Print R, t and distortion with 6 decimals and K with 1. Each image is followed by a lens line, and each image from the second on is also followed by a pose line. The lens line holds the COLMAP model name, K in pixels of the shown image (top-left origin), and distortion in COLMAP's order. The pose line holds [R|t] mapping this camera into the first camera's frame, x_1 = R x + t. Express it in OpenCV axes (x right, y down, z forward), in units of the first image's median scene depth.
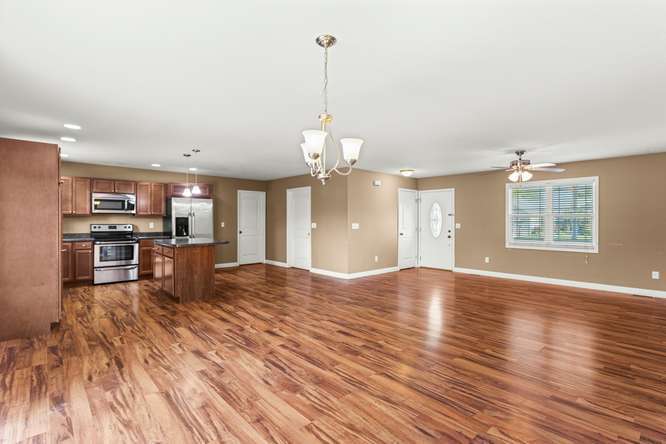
lens RADIAL K [[320.7, 0, 329.0], [0, 320.7, 221.5], [0, 0, 1]] dist [-0.001490, 0.000355]
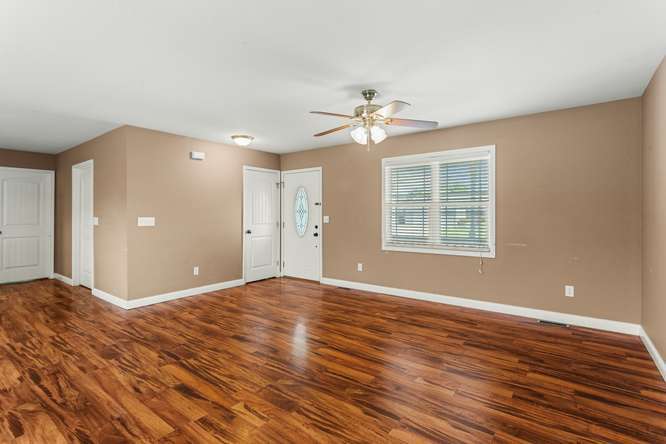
lens RADIAL K [[320.7, 0, 329.5], [0, 320.7, 212.8], [0, 0, 1]] dist [-0.001490, 0.000355]
pose [[0.984954, -0.005539, 0.172729, 0.556883], [0.007278, 0.999929, -0.009433, 0.011753], [-0.172664, 0.010548, 0.984924, 0.574514]]
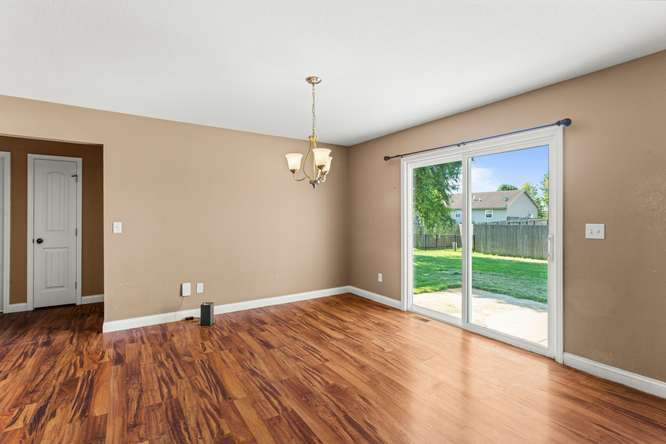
lens RADIAL K [[320.7, 0, 328.3], [0, 320.7, 215.5], [0, 0, 1]] dist [-0.001490, 0.000355]
pose [[-0.985615, -0.004348, 0.168952, -0.150555], [-0.003871, 0.999988, 0.003154, -0.002902], [-0.168964, 0.002455, -0.985619, 1.168101]]
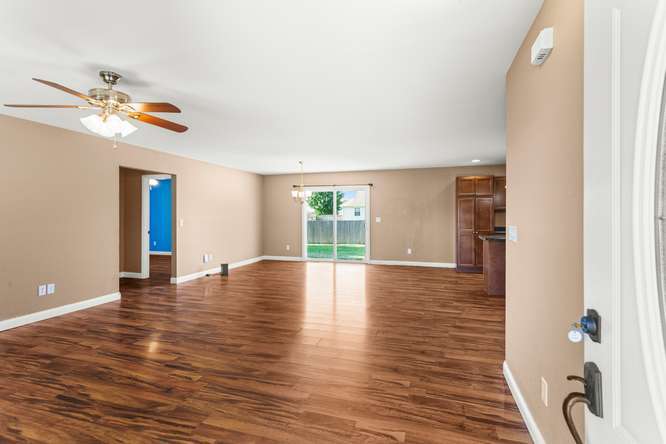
lens RADIAL K [[320.7, 0, 333.2], [0, 320.7, 217.5], [0, 0, 1]] dist [-0.001490, 0.000355]
pose [[-0.864518, 0.003091, -0.502592, 0.710906], [-0.003386, 0.999923, 0.011975, -0.010429], [0.502590, 0.012054, -0.864441, 2.074440]]
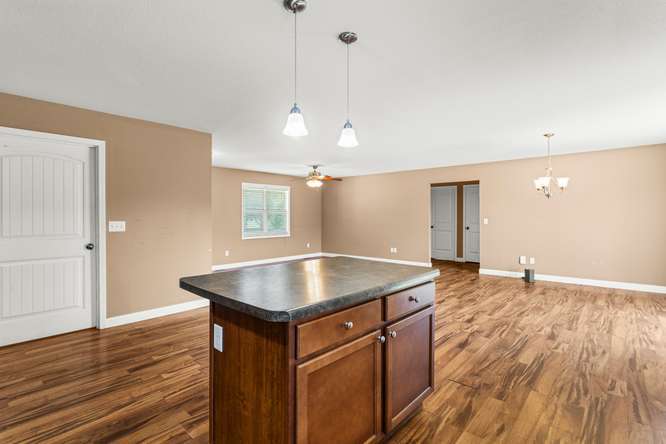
lens RADIAL K [[320.7, 0, 334.0], [0, 320.7, 218.1], [0, 0, 1]] dist [-0.001490, 0.000355]
pose [[-0.107501, -0.008599, 0.994168, -1.056196], [0.006646, 0.999934, 0.009368, -0.003786], [-0.994183, 0.007614, -0.107437, 1.391844]]
